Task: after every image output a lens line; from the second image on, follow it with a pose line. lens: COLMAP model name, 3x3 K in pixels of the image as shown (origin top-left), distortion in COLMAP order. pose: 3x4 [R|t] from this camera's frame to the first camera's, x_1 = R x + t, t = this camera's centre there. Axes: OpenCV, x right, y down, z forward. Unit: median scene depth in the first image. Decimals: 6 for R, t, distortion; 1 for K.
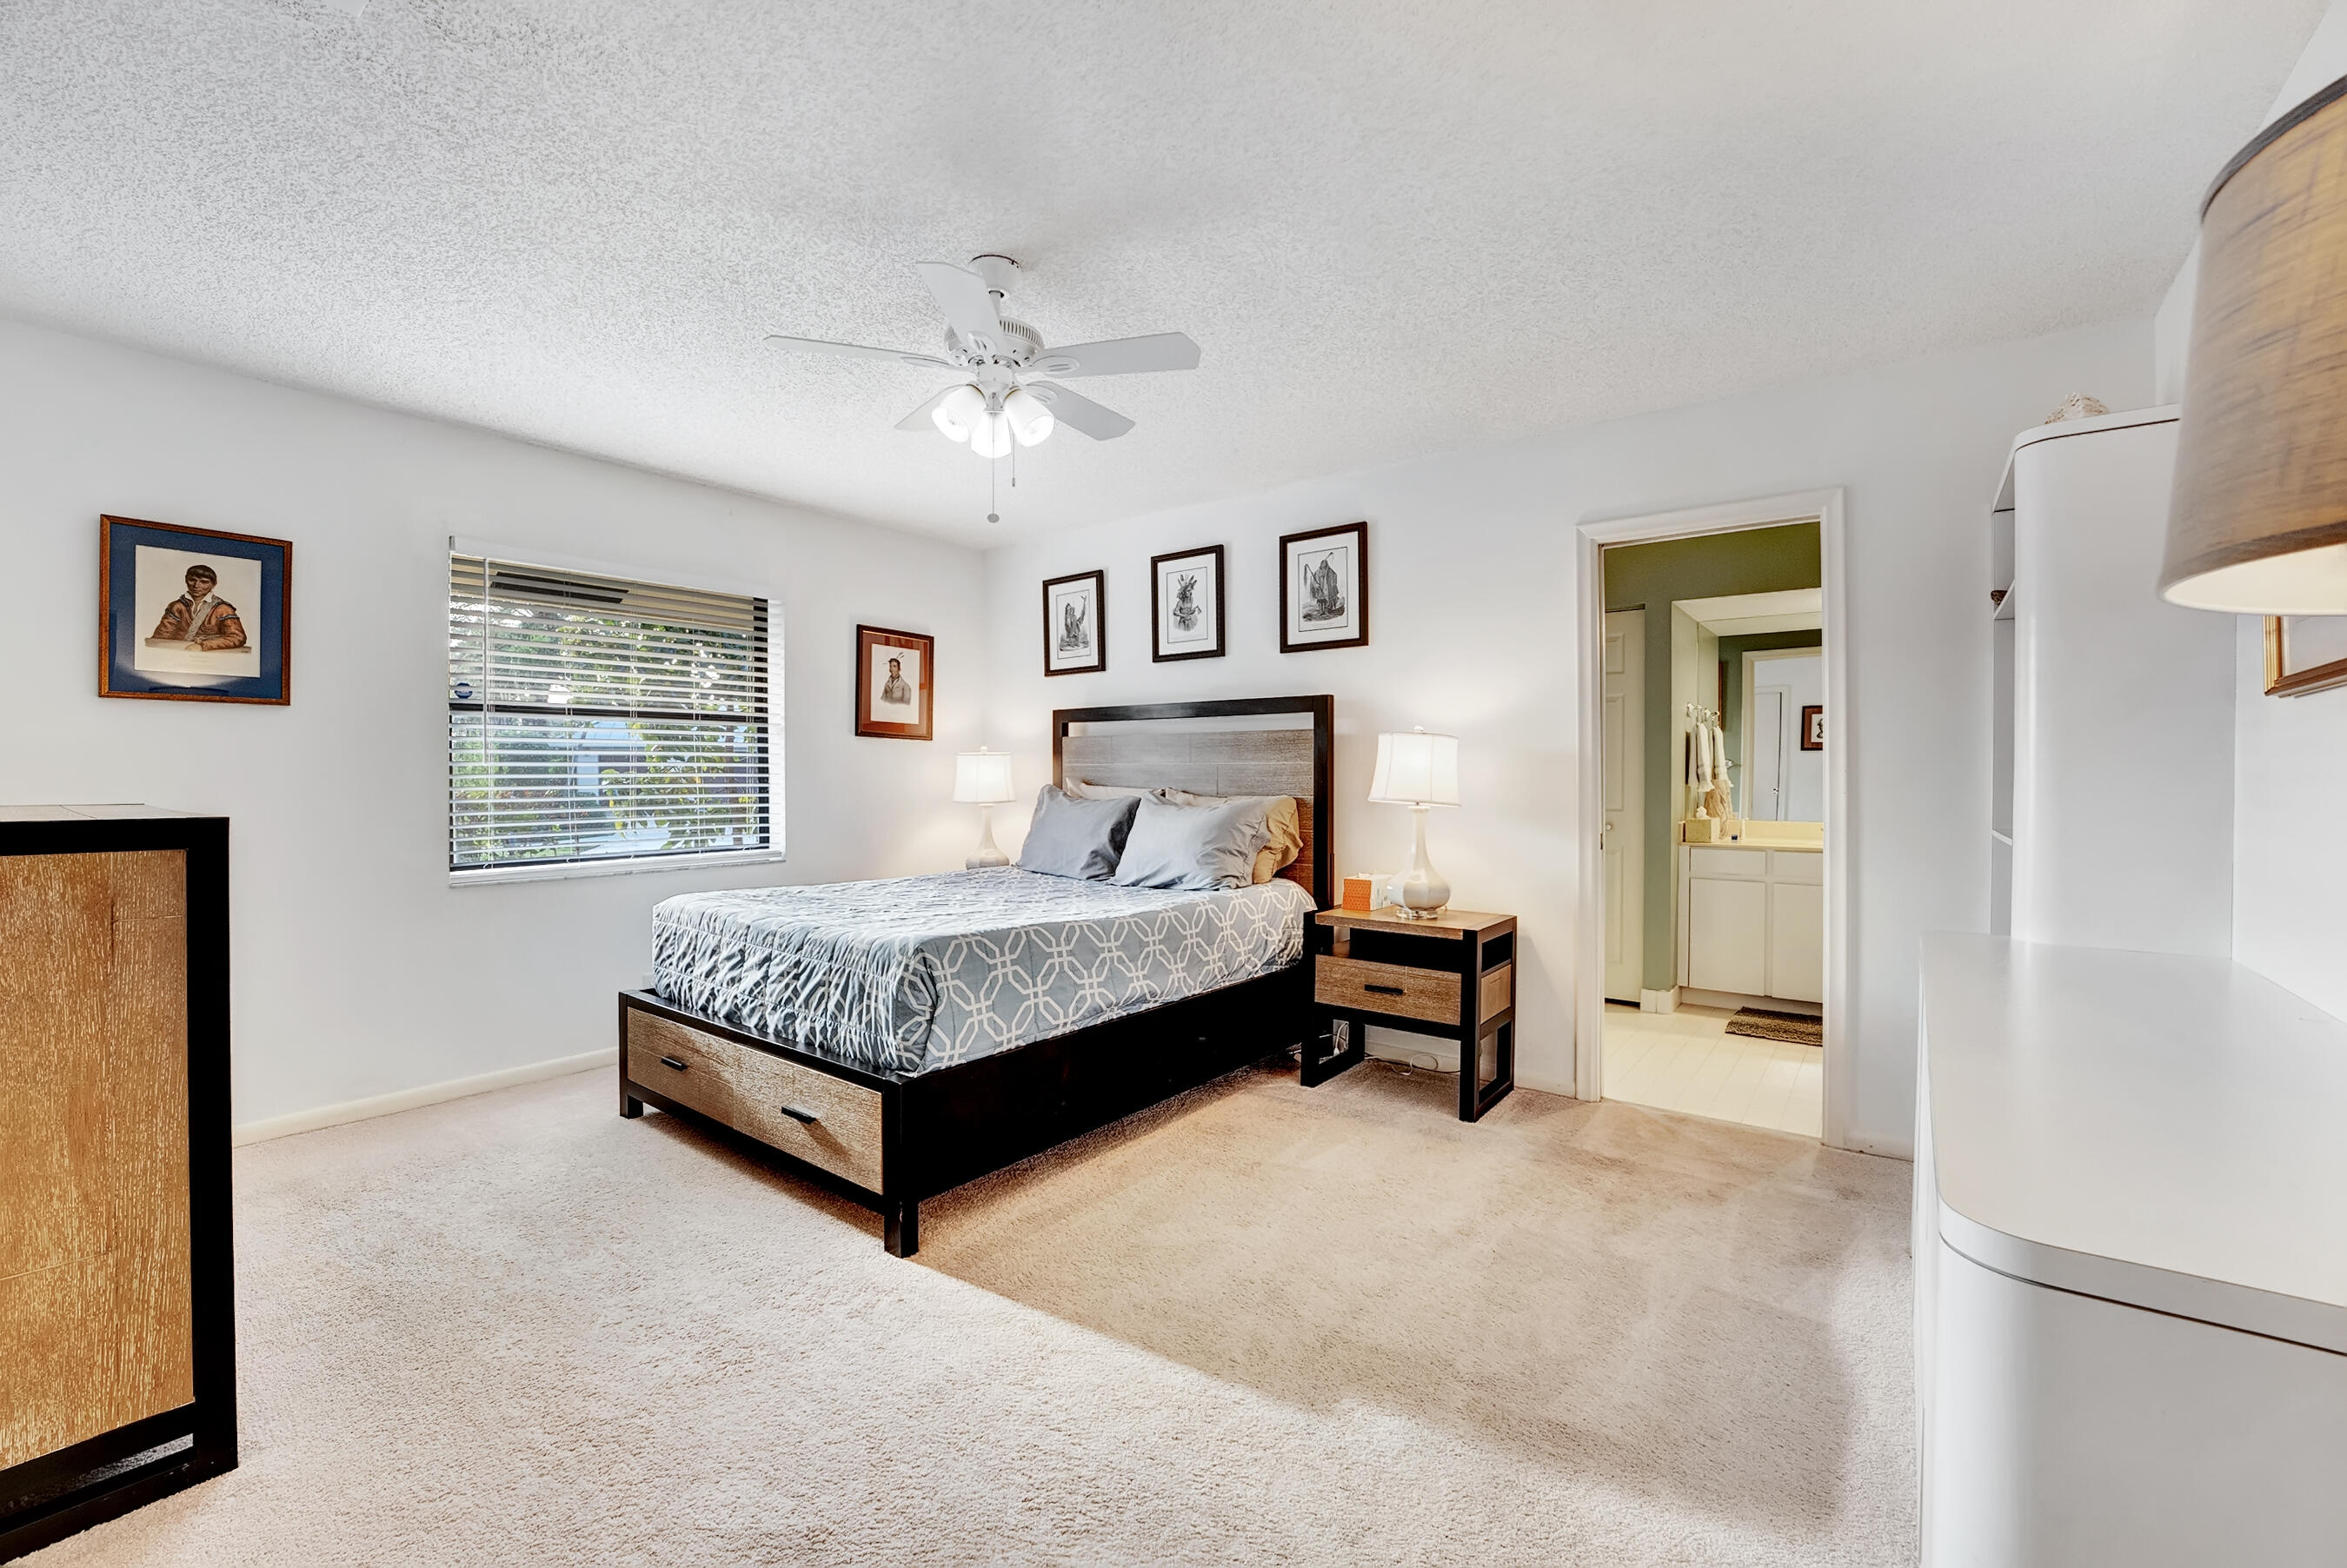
lens RADIAL K [[971.8, 0, 1179.0], [0, 971.8, 781.9], [0, 0, 1]] dist [-0.018431, -0.000370]
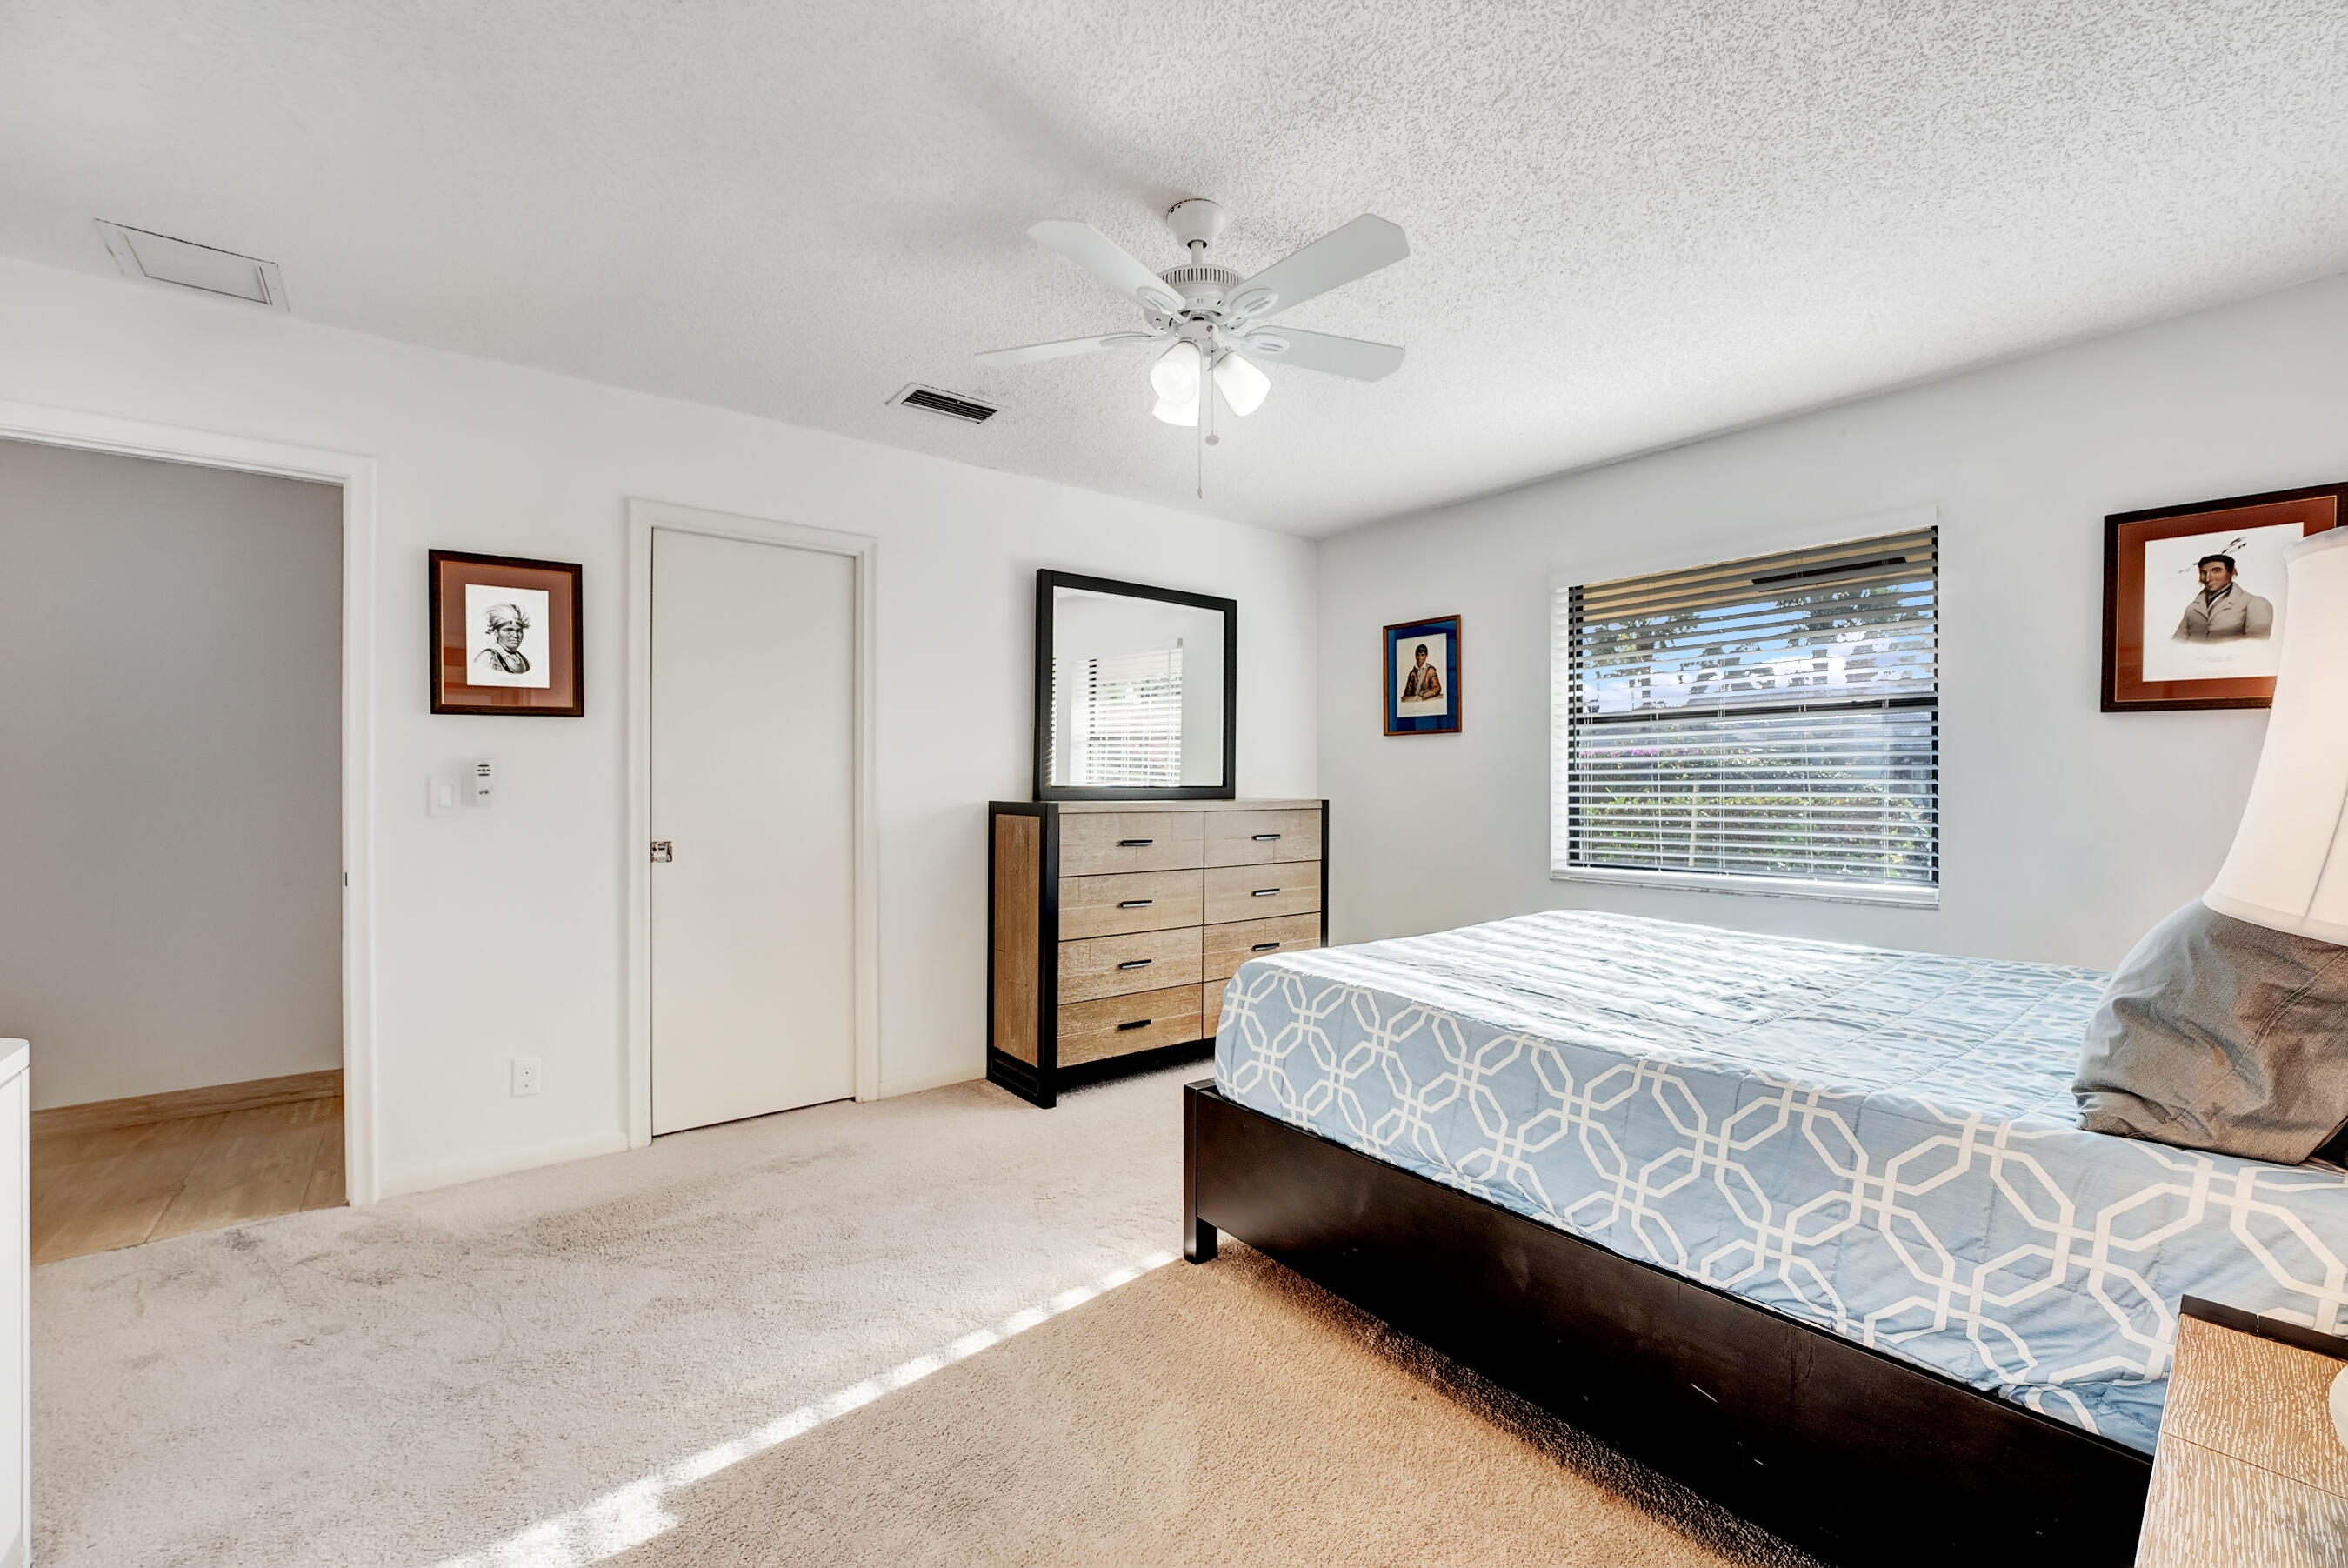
lens RADIAL K [[972.2, 0, 1189.7], [0, 972.2, 783.6], [0, 0, 1]] dist [-0.018431, -0.000370]
pose [[-0.241246, 0.000204, -0.970464, 0.571072], [-0.005078, 0.999986, 0.001472, -0.005760], [0.970451, 0.005283, -0.241242, 1.017703]]
